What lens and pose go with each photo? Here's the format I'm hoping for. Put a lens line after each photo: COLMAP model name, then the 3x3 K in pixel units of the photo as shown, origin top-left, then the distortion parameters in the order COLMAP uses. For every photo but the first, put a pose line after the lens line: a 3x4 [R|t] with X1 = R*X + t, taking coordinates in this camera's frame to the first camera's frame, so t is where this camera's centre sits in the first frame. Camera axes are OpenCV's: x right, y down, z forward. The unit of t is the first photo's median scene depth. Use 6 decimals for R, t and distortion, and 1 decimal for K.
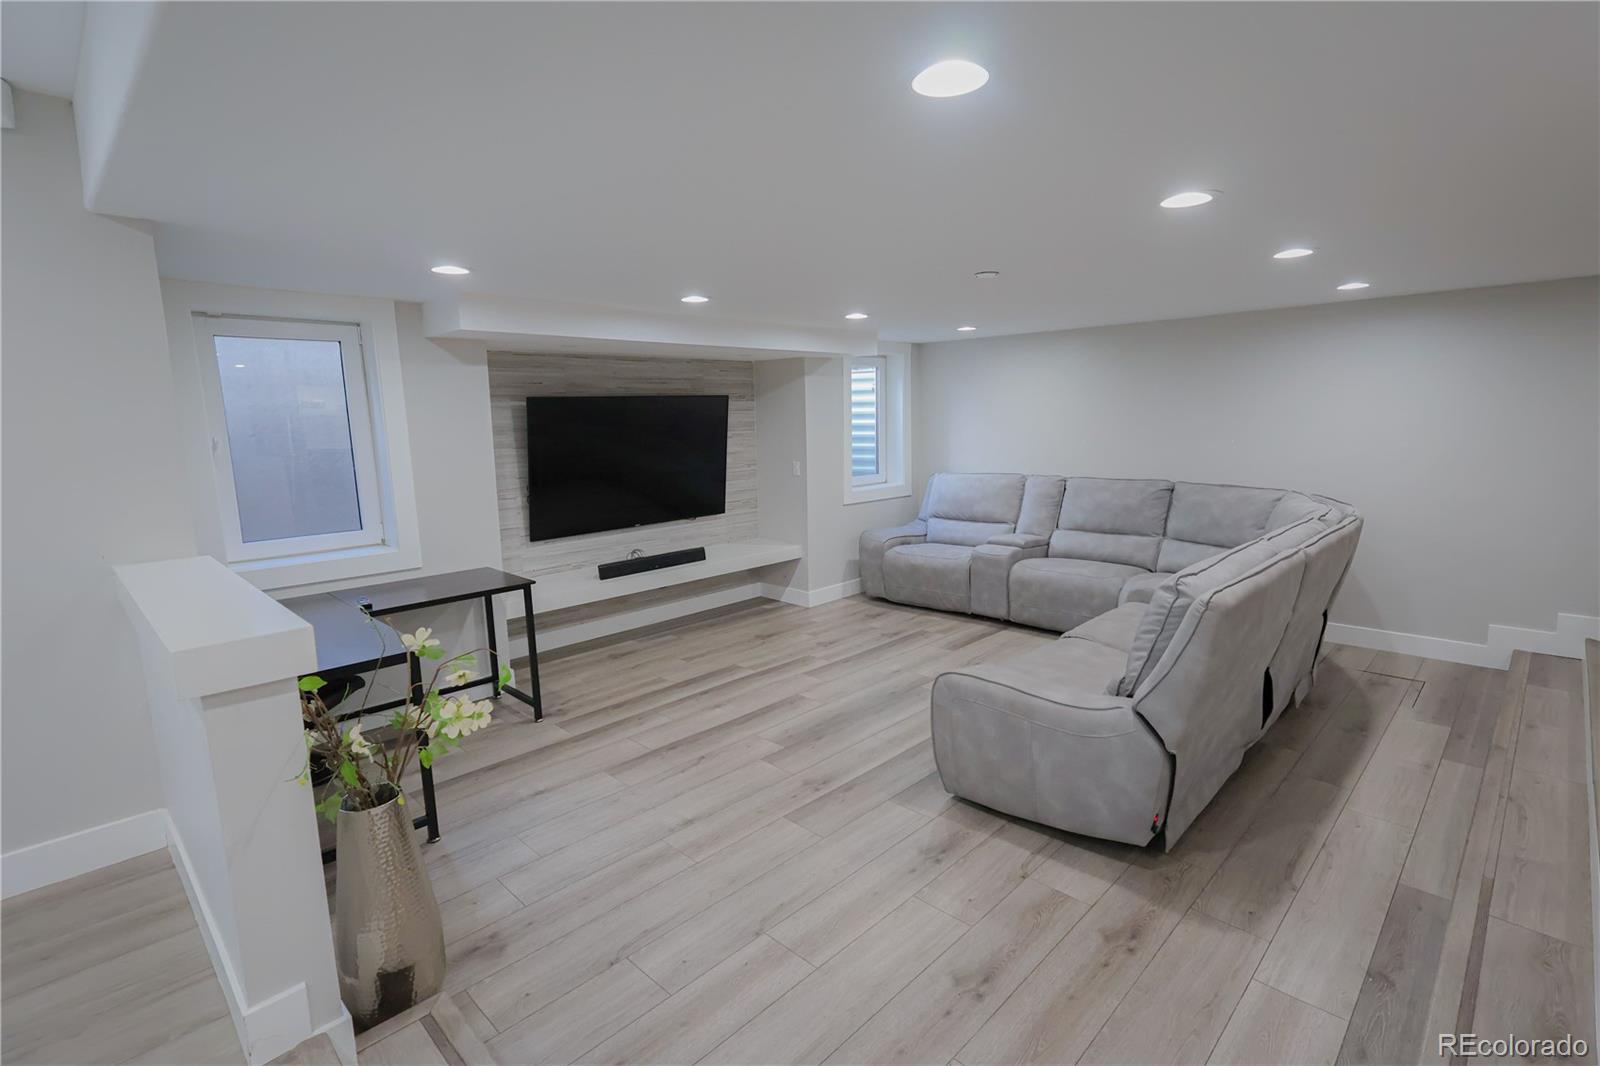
lens RADIAL K [[765.8, 0, 800.0], [0, 765.8, 533.0], [0, 0, 1]] dist [-0.000034, 0.000357]
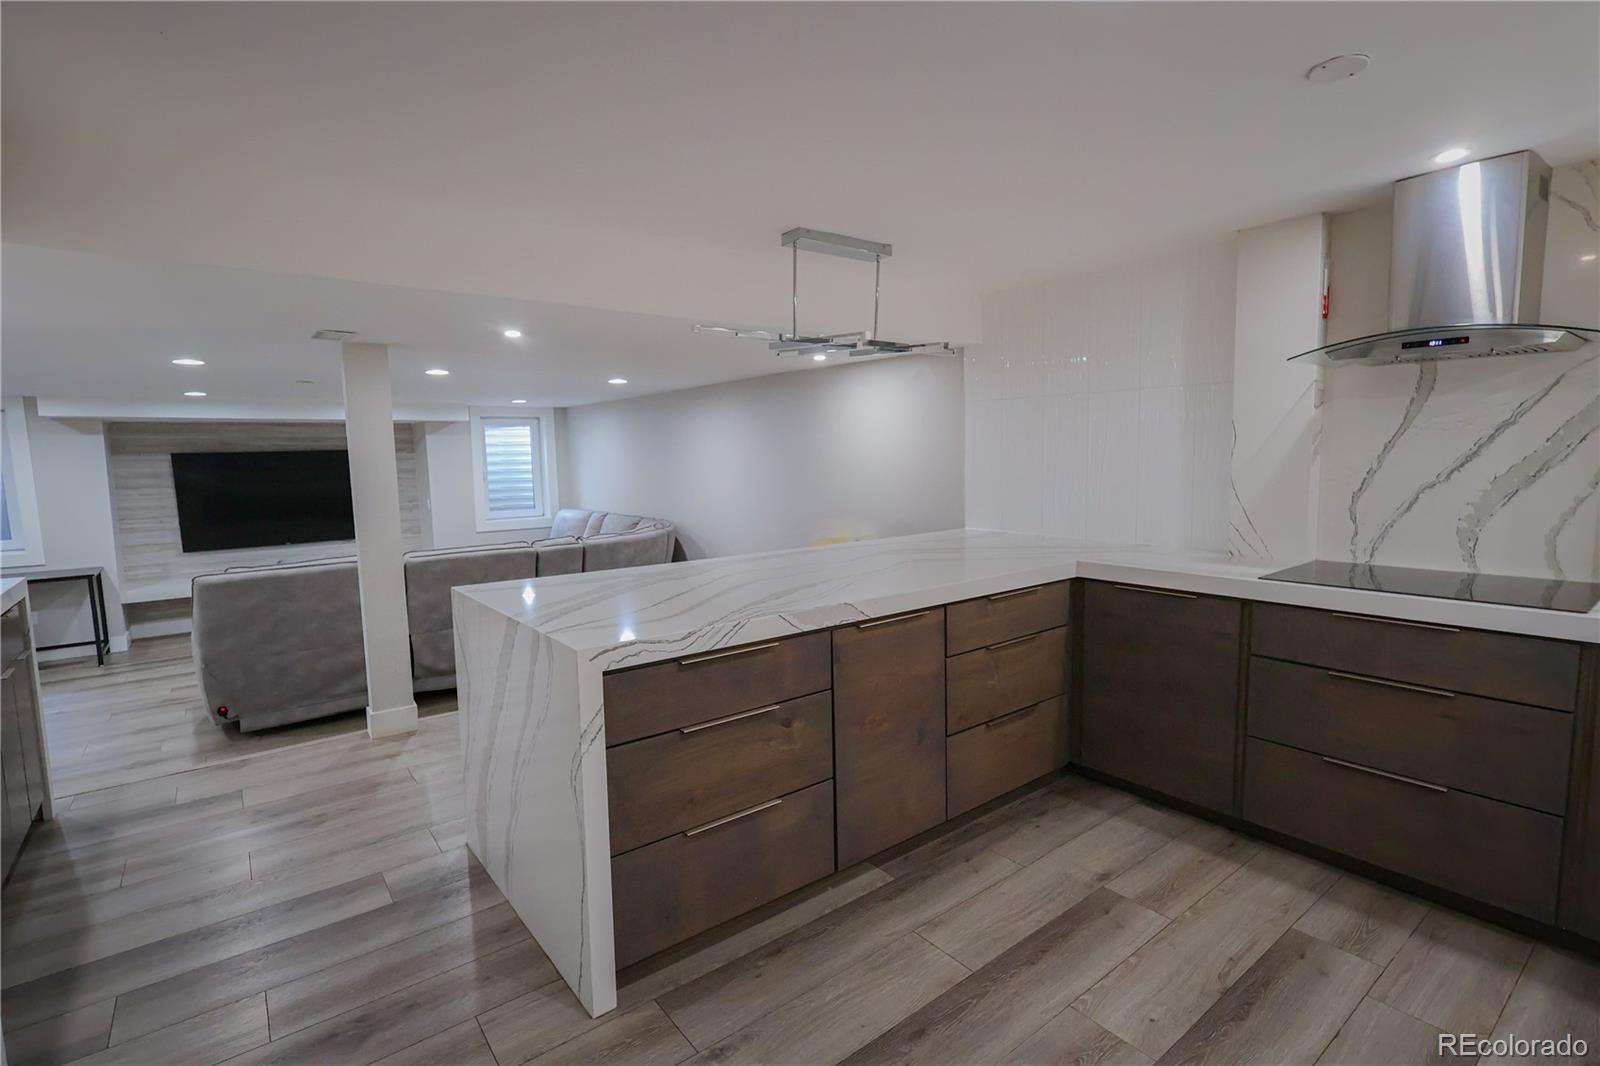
lens RADIAL K [[765.8, 0, 800.0], [0, 765.8, 533.0], [0, 0, 1]] dist [-0.000034, 0.000357]
pose [[0.991231, 0.016811, -0.131064, 0.875598], [-0.023100, 0.998646, -0.046613, 0.012953], [0.130102, 0.049232, 0.990278, -0.242764]]
